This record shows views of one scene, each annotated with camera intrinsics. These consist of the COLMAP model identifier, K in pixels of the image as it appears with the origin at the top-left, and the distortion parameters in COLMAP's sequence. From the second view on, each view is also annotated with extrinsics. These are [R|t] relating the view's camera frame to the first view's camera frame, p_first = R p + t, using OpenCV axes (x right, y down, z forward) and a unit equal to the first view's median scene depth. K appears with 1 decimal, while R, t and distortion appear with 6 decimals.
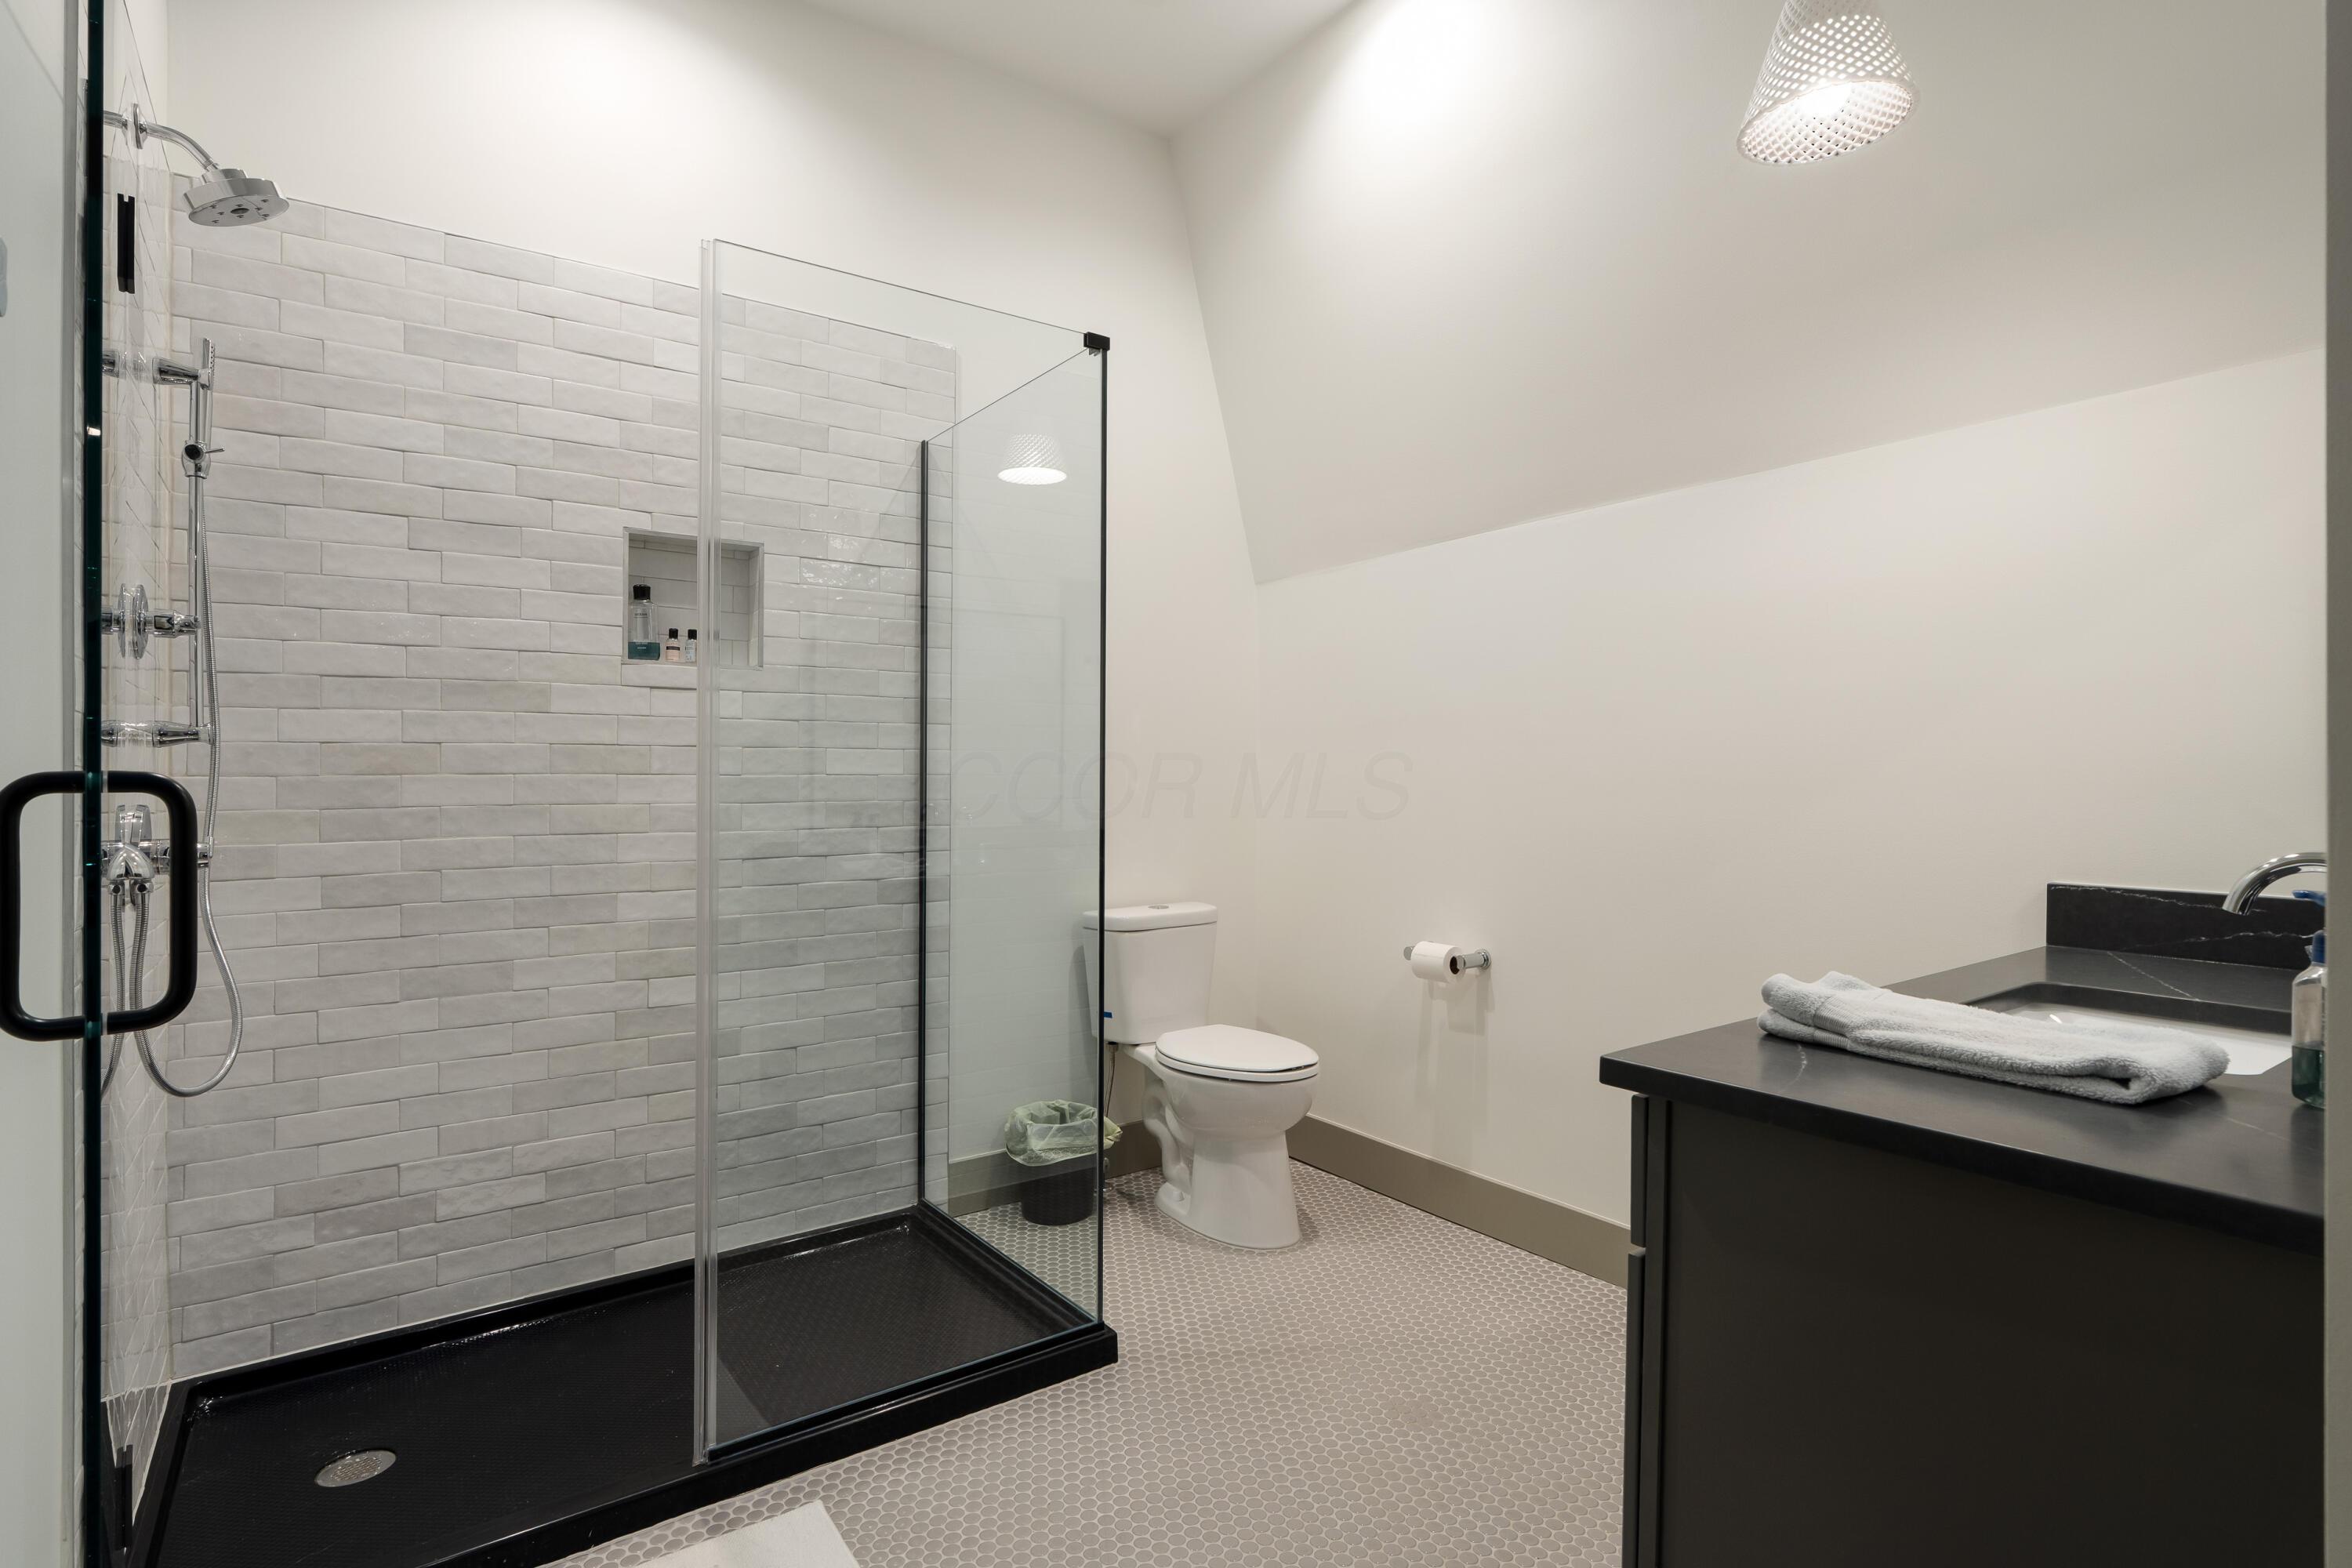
lens RADIAL K [[1158.6, 0, 1171.8], [0, 1158.6, 789.9], [0, 0, 1]] dist [0.000806, -0.000129]
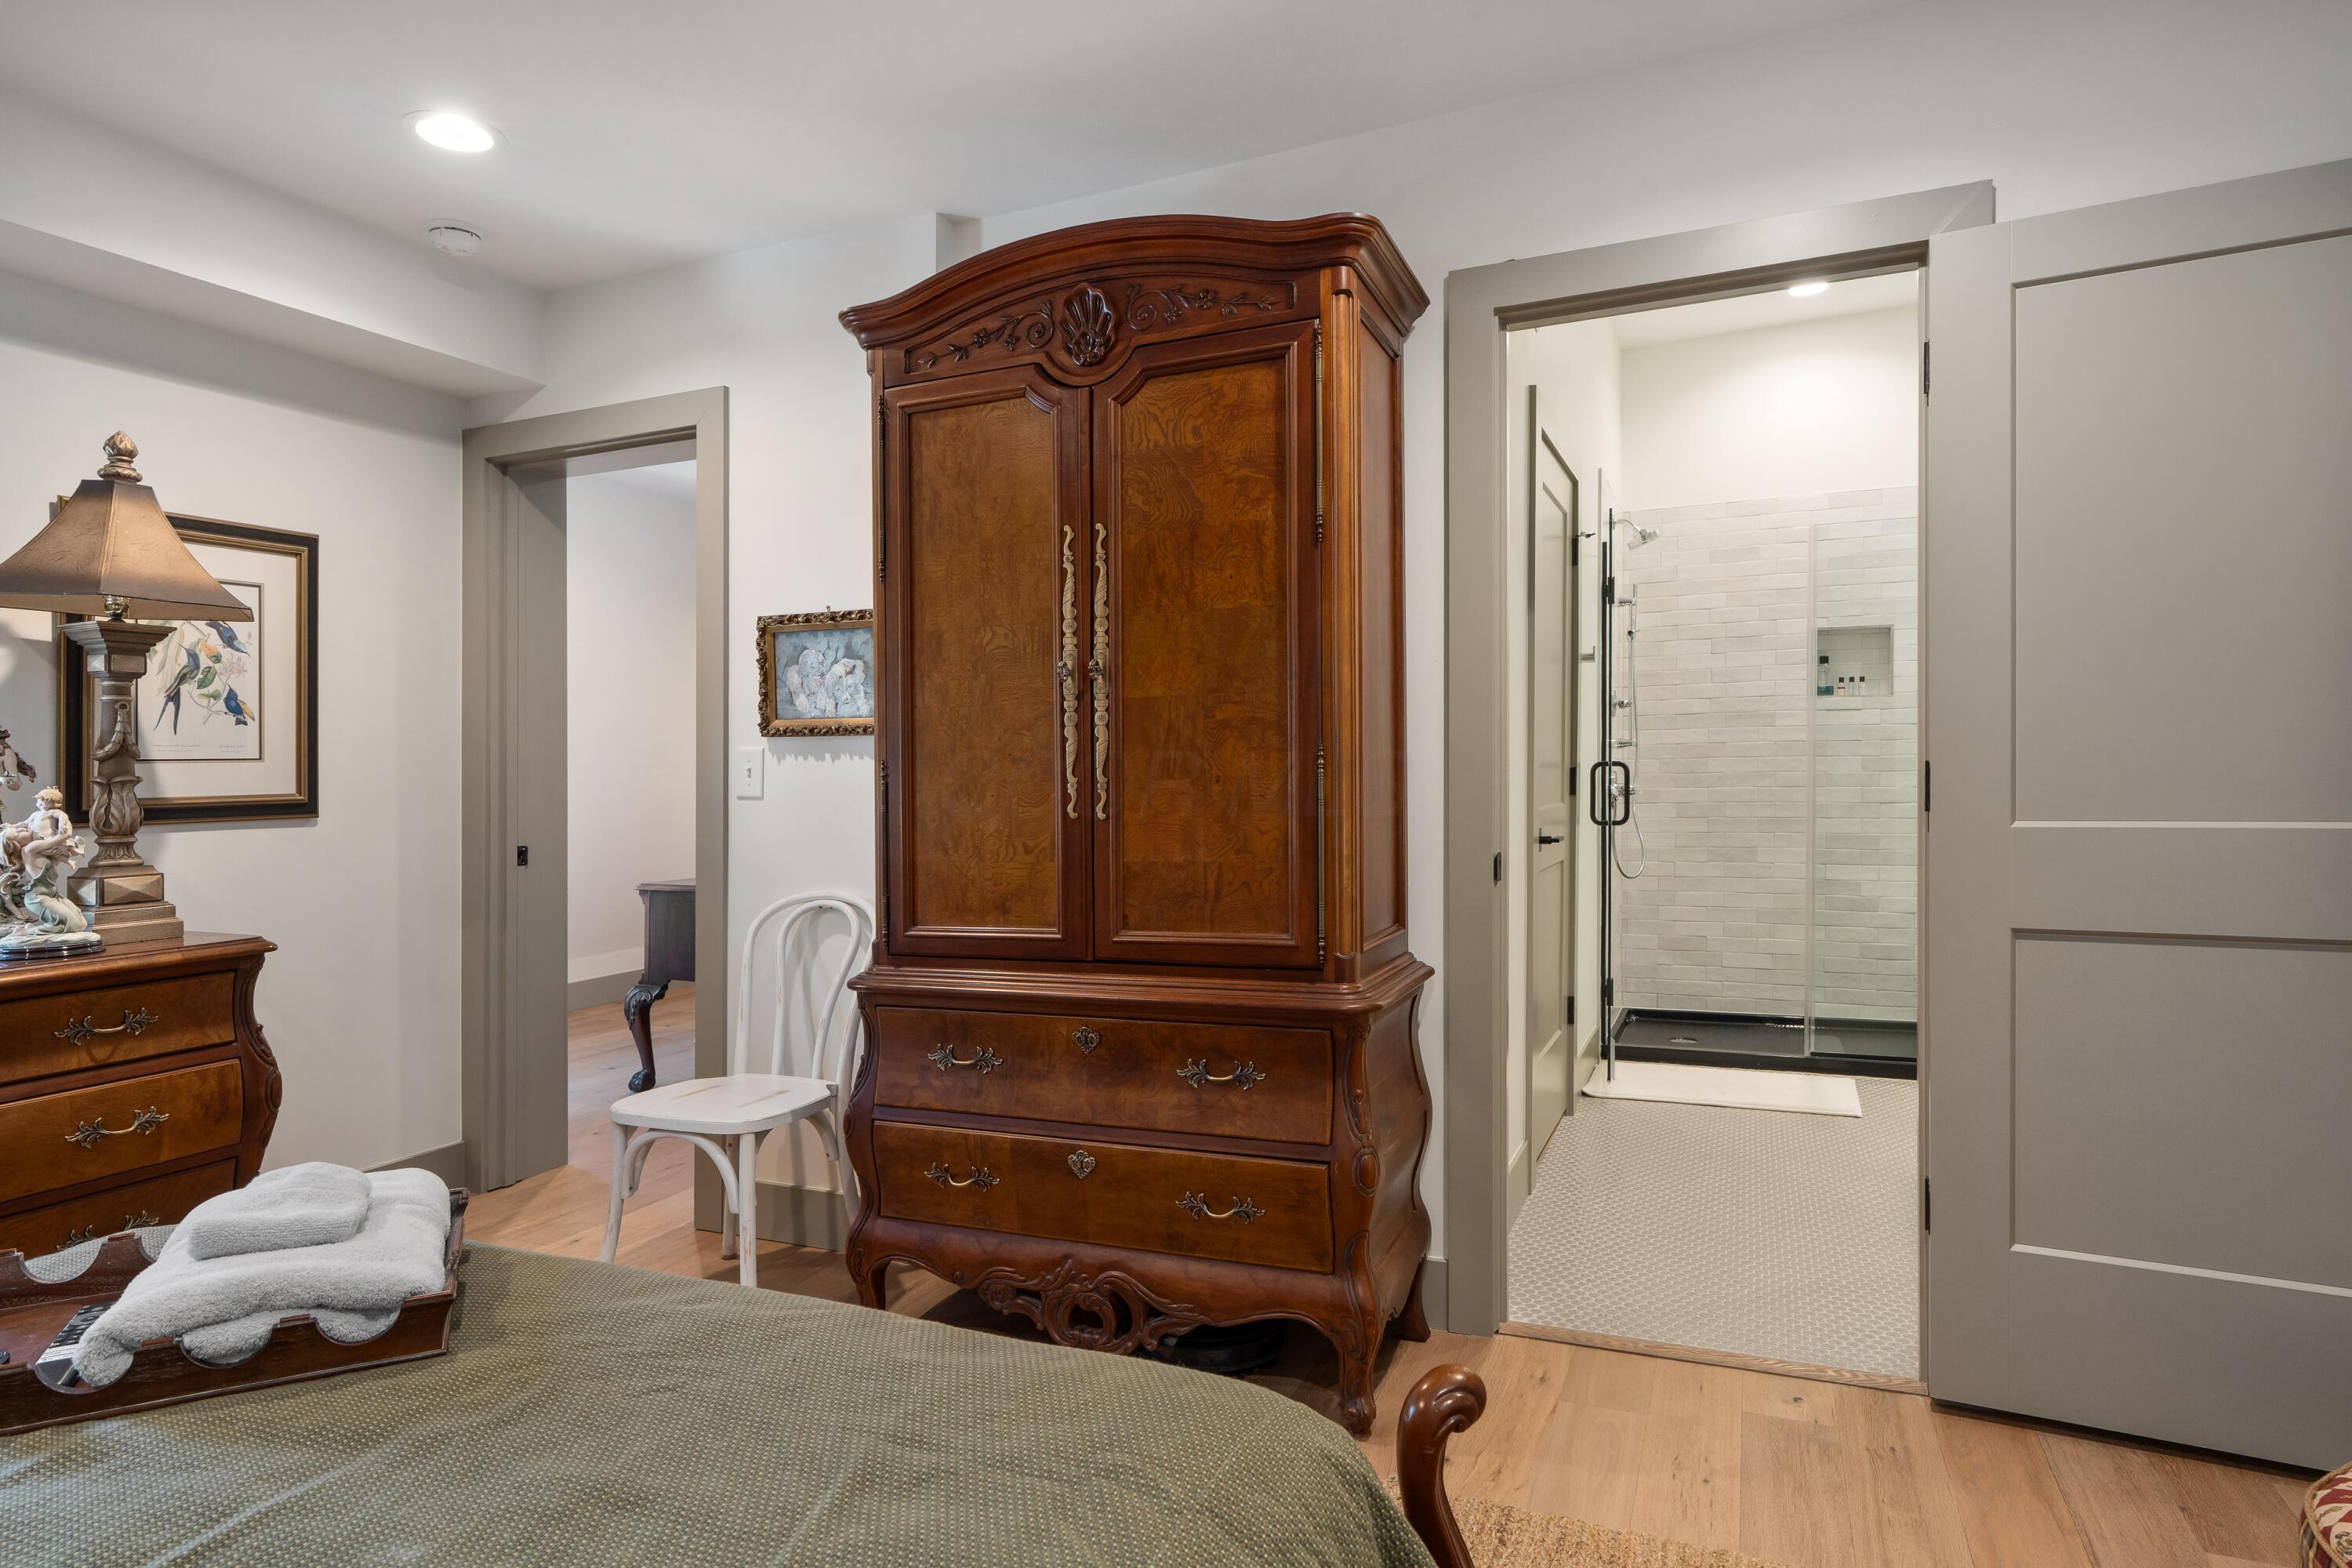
lens RADIAL K [[1242.9, 0, 1176.8], [0, 1242.9, 784.1], [0, 0, 1]] dist [-0.004975, 0.002784]
pose [[0.493624, 0.012507, -0.869586, 0.856086], [0.003380, 0.999861, 0.016299, -0.005018], [0.869669, -0.010985, 0.493513, -1.001044]]
